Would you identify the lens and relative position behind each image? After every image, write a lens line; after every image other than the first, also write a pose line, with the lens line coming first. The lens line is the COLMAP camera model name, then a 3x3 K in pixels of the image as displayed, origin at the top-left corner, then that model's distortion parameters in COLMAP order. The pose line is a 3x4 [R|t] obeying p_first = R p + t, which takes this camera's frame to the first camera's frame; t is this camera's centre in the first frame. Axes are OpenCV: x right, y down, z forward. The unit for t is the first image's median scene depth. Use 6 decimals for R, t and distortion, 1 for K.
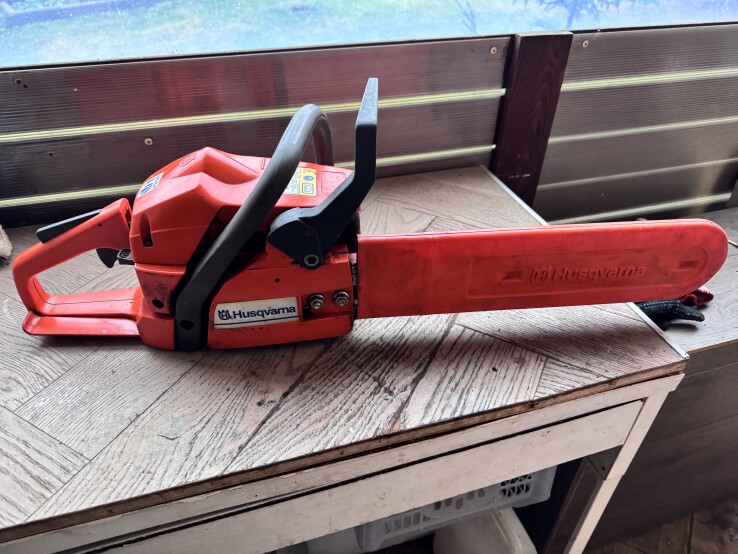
lens RADIAL K [[505.9, 0, 368.8], [0, 505.9, 276.7], [0, 0, 1]] dist [-0.003822, -0.002936]
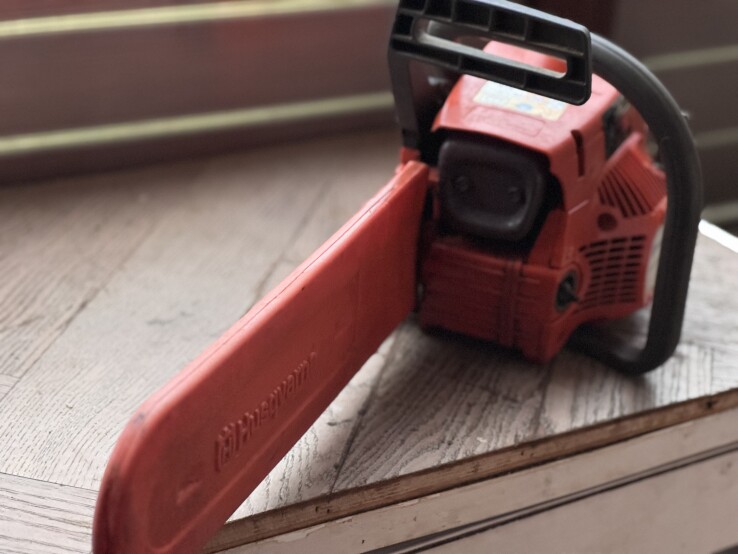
lens RADIAL K [[1664.9, 0, 369.3], [0, 1664.9, 277.1], [0, 0, 1]] dist [-0.194062, 0.000000]
pose [[0.960715, -0.057403, 0.271536, -0.749413], [0.109092, 0.977731, -0.179281, 0.463187], [-0.255198, 0.201861, 0.945582, -1.069733]]
